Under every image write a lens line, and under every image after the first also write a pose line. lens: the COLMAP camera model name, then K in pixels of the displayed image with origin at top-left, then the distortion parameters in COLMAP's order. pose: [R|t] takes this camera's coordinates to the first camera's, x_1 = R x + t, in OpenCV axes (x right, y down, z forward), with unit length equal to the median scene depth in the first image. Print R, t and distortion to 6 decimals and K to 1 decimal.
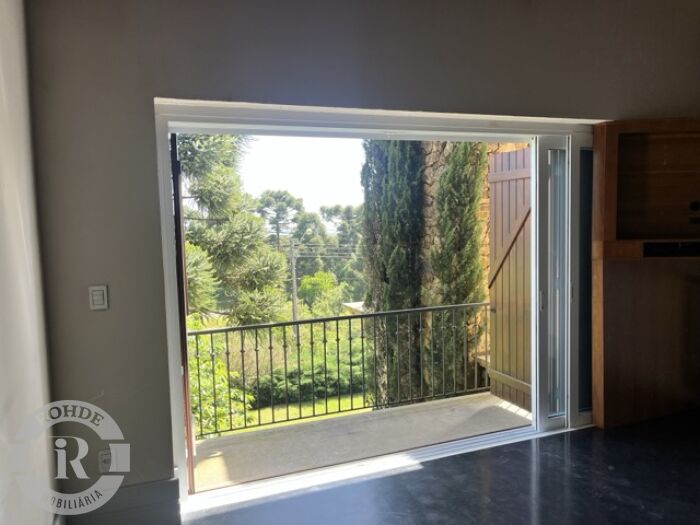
lens RADIAL K [[532.1, 0, 352.5], [0, 532.1, 263.0], [0, 0, 1]] dist [0.065600, 0.001886]
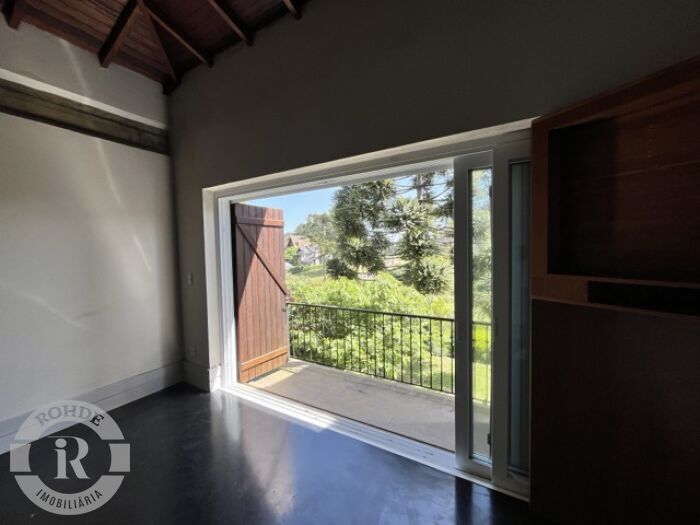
lens RADIAL K [[279.8, 0, 349.1], [0, 279.8, 259.8], [0, 0, 1]] dist [0.000509, -0.000228]
pose [[0.622661, 0.044571, -0.781221, 0.616444], [-0.057249, 0.998296, 0.011326, -0.049969], [0.780395, 0.037672, 0.624151, 0.544563]]
